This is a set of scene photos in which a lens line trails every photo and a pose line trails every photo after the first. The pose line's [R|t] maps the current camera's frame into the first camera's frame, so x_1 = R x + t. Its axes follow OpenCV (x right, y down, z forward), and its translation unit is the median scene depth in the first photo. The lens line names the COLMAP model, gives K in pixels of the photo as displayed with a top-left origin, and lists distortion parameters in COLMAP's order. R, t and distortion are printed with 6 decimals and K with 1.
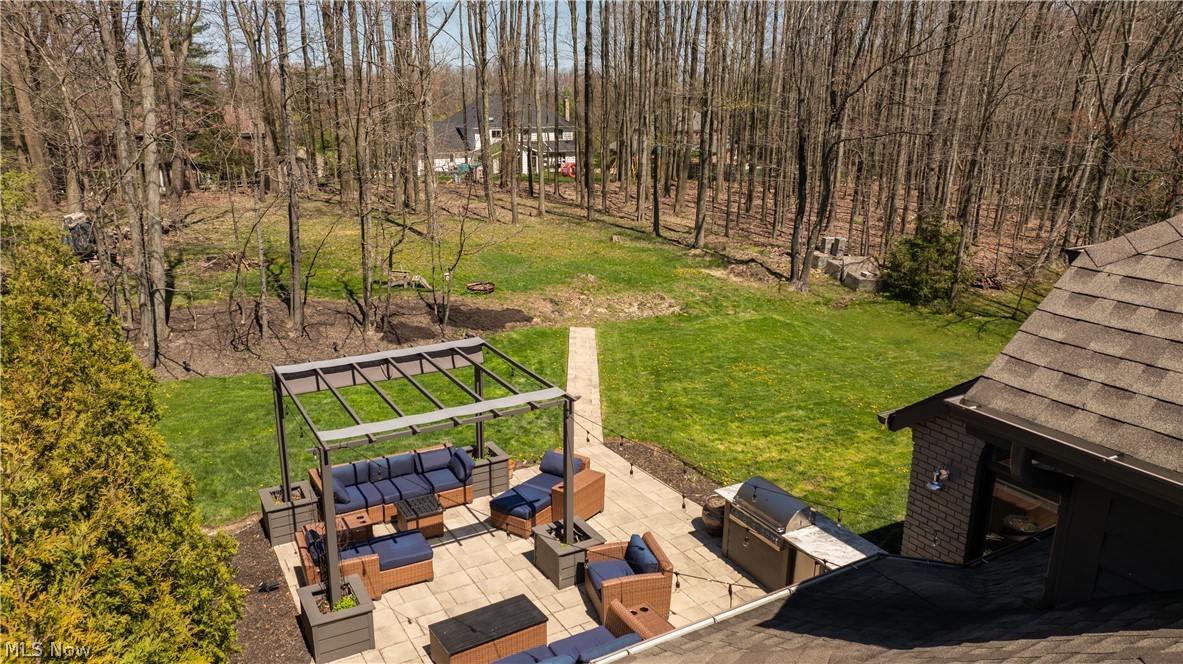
lens RADIAL K [[834.4, 0, 591.7], [0, 834.4, 331.0], [0, 0, 1]] dist [-0.010632, 0.013250]
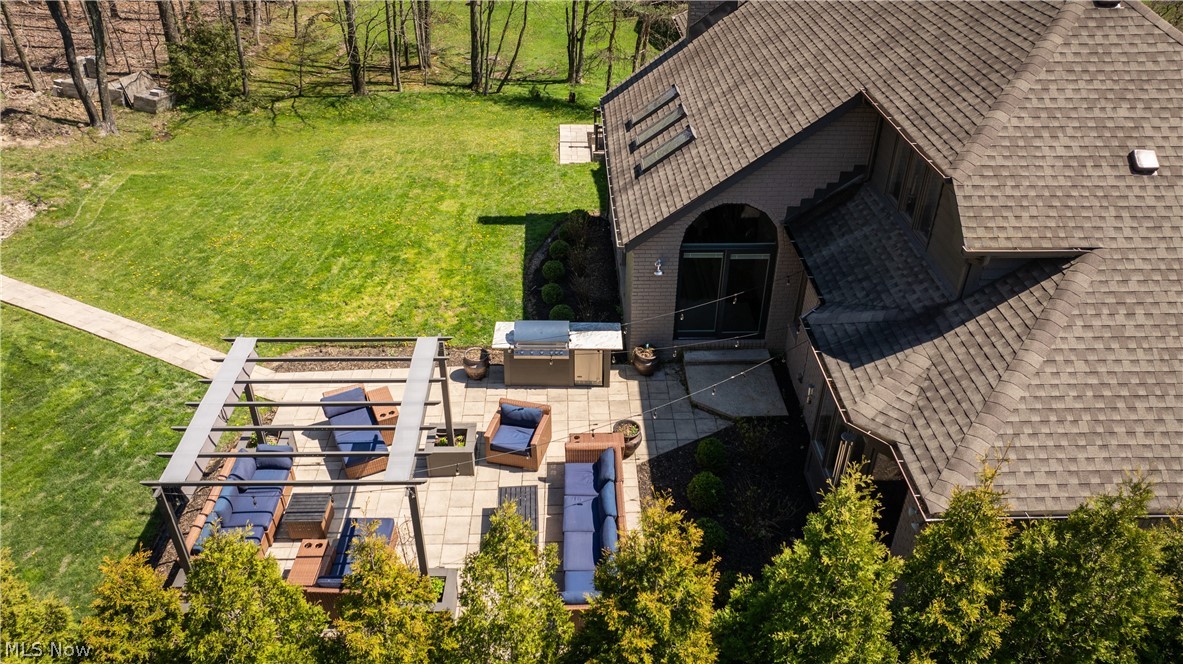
lens RADIAL K [[834.4, 0, 589.7], [0, 834.4, 333.4], [0, 0, 1]] dist [-0.010632, 0.013250]
pose [[0.479618, -0.492356, 0.726328, -0.265900], [0.229088, 0.869298, 0.437996, -0.135245], [-0.847045, -0.043678, 0.529724, 0.065895]]
